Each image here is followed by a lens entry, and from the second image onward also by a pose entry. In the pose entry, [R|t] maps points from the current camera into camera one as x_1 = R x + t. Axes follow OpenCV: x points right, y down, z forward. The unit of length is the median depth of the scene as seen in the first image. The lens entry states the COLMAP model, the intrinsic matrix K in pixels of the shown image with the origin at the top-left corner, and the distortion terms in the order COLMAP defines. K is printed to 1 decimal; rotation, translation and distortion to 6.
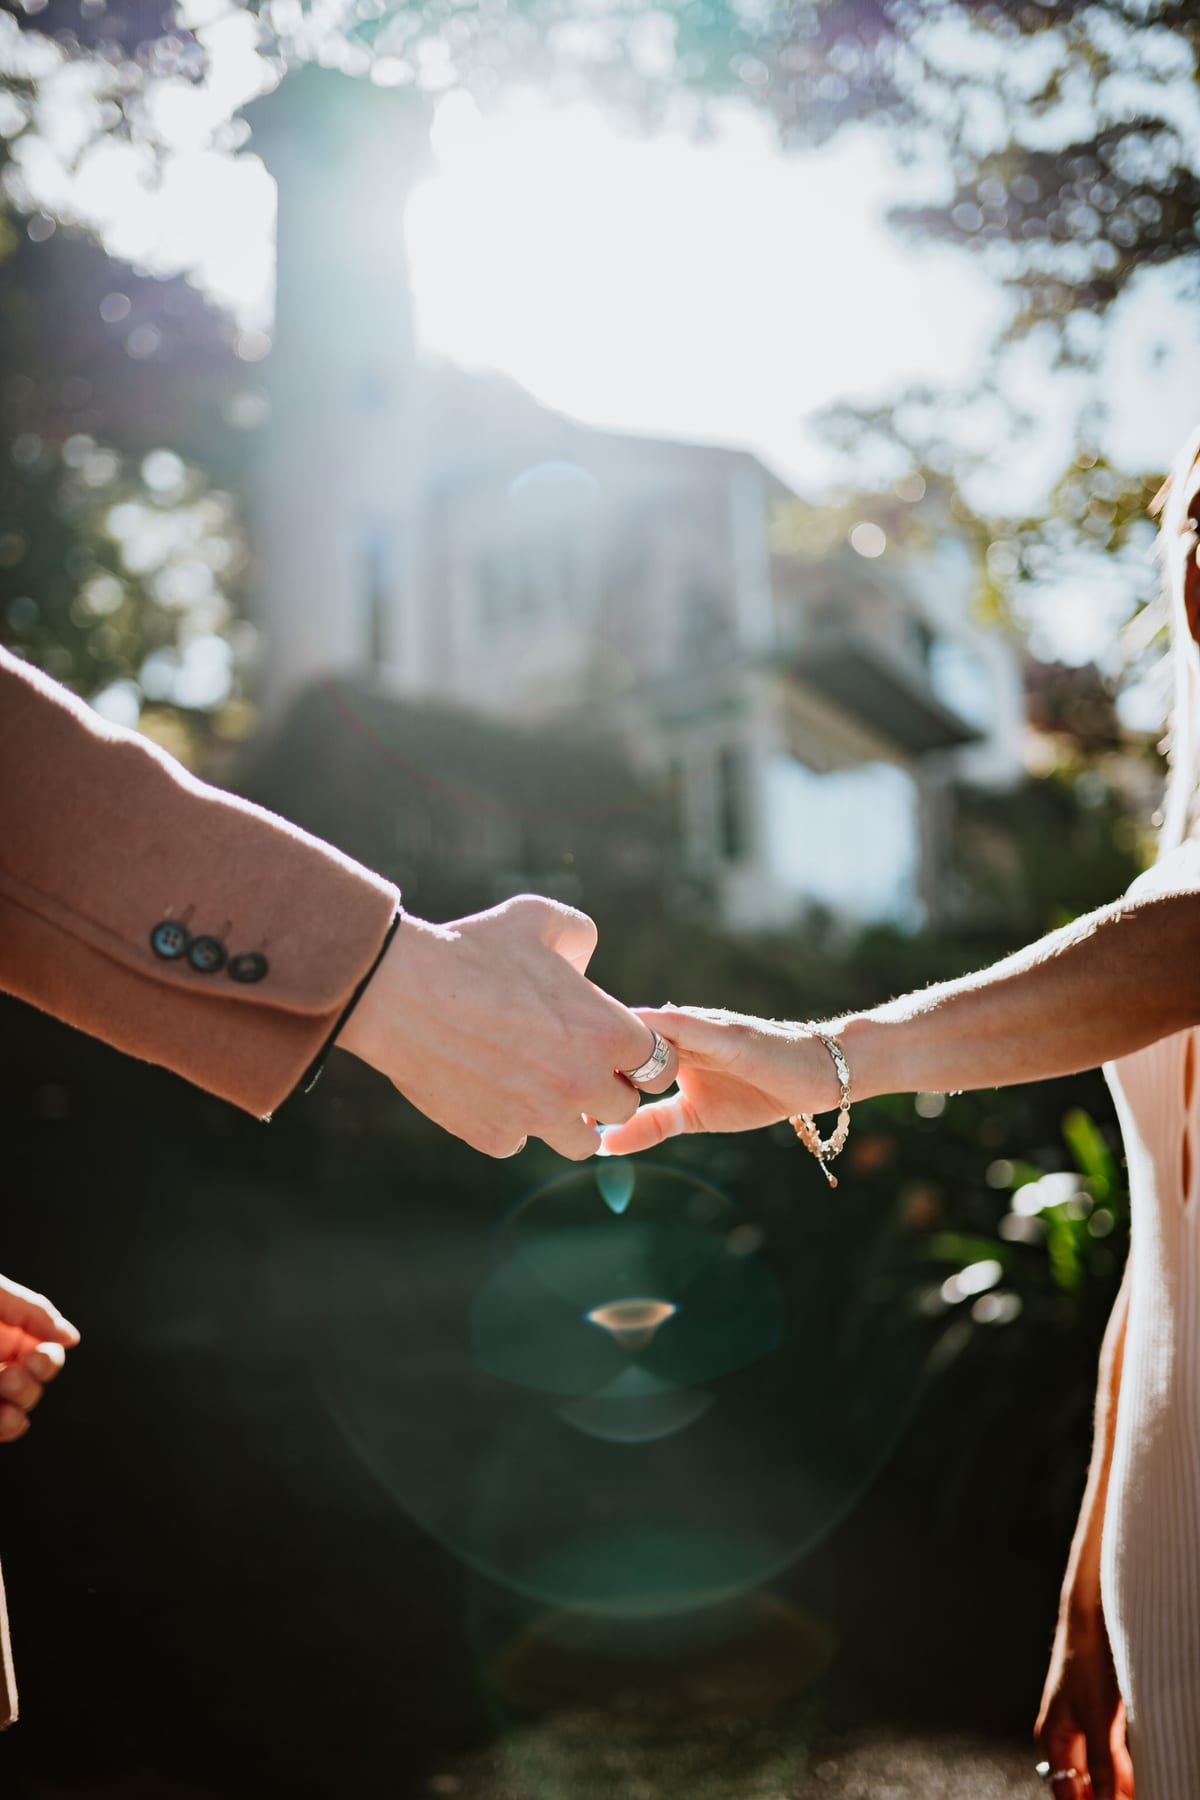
lens RADIAL K [[1893.2, 0, 600.0], [0, 1893.2, 900.0], [0, 0, 1]] dist [-0.002005, -0.000117]
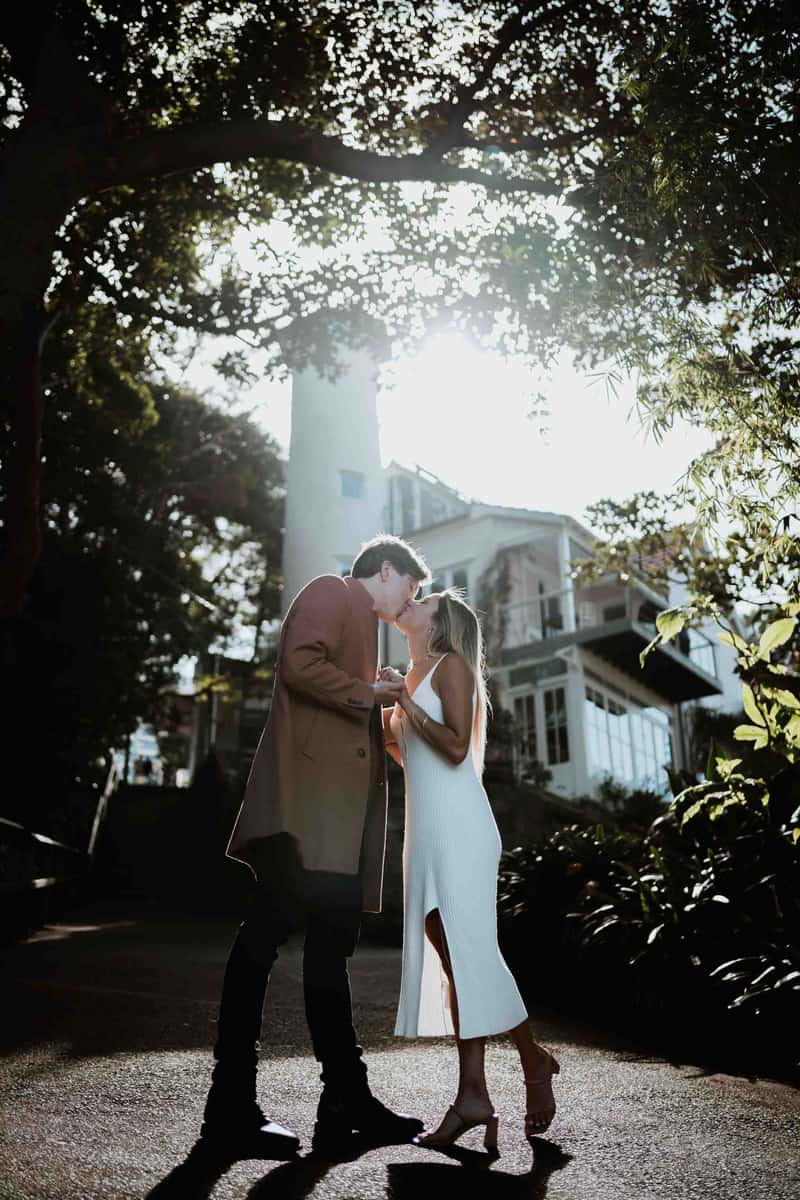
lens RADIAL K [[1262.1, 0, 400.0], [0, 1262.1, 600.0], [0, 0, 1]] dist [-0.002005, -0.000117]
pose [[0.996756, -0.013966, -0.079262, 0.015745], [0.001730, 0.988319, -0.152390, 0.011416], [0.080465, 0.151759, 0.985137, -0.146729]]
